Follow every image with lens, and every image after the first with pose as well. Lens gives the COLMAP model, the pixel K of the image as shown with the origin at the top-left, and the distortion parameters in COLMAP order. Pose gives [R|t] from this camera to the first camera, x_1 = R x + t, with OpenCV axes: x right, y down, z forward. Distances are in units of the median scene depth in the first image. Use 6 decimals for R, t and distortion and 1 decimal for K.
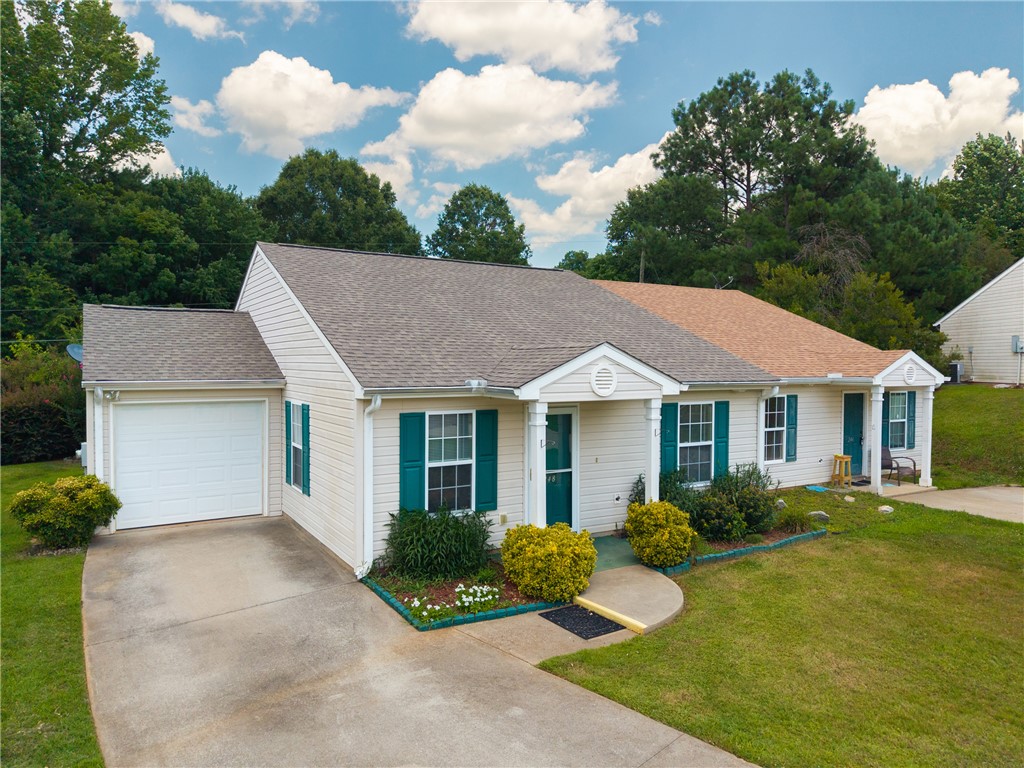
lens RADIAL K [[693.0, 0, 505.4], [0, 693.0, 383.3], [0, 0, 1]] dist [0.021650, -0.023291]
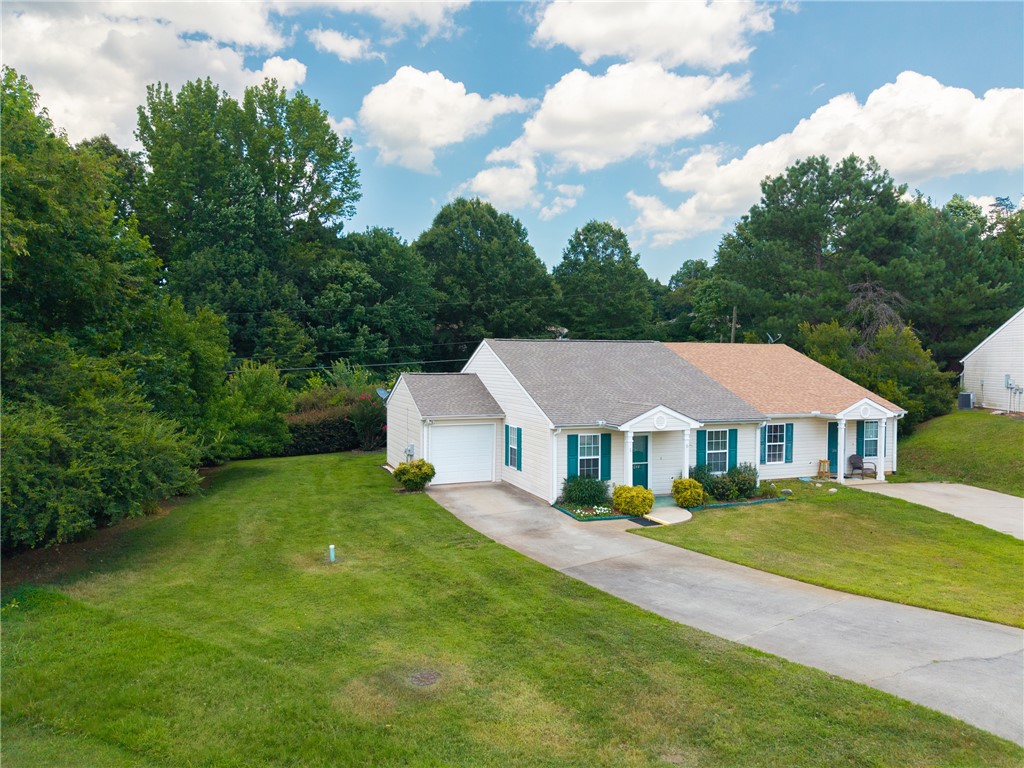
lens RADIAL K [[693.0, 0, 505.4], [0, 693.0, 383.3], [0, 0, 1]] dist [0.021650, -0.023291]
pose [[0.984446, 0.006675, -0.175562, 0.027470], [-0.006487, 0.999978, 0.001647, -0.079239], [0.175569, -0.000483, 0.984467, -0.785312]]
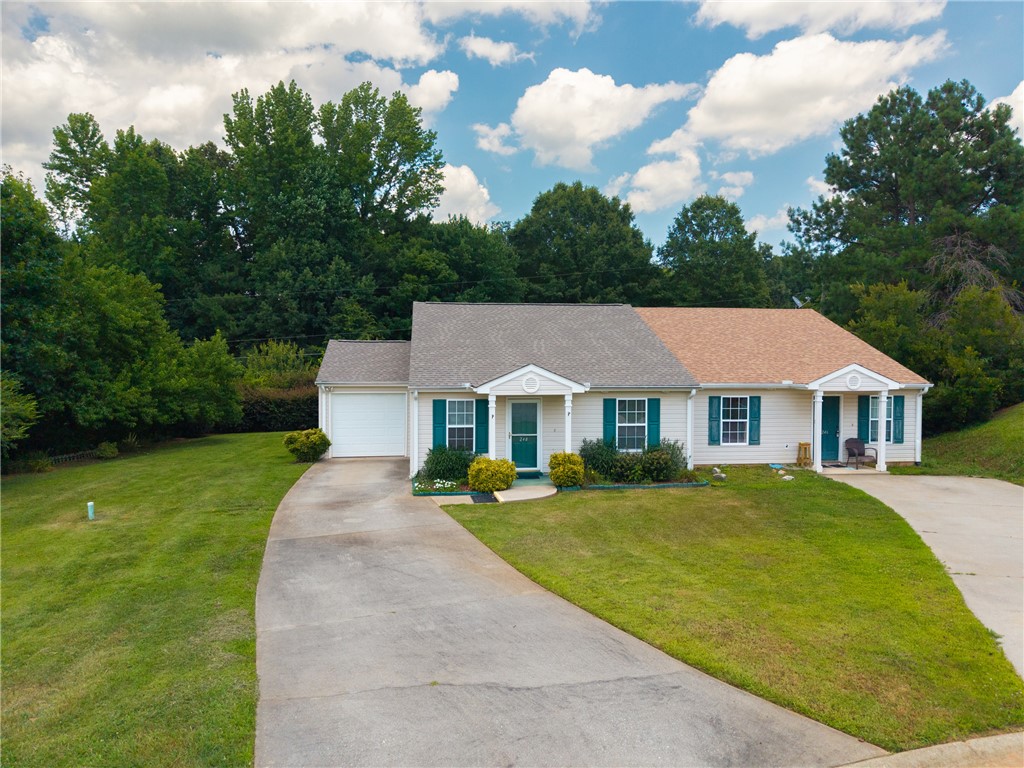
lens RADIAL K [[693.0, 0, 505.4], [0, 693.0, 383.3], [0, 0, 1]] dist [0.021650, -0.023291]
pose [[0.912562, 0.011197, -0.408786, 0.521324], [-0.011410, 0.999933, 0.001918, -0.005587], [0.408780, 0.002914, 0.912628, -0.445269]]
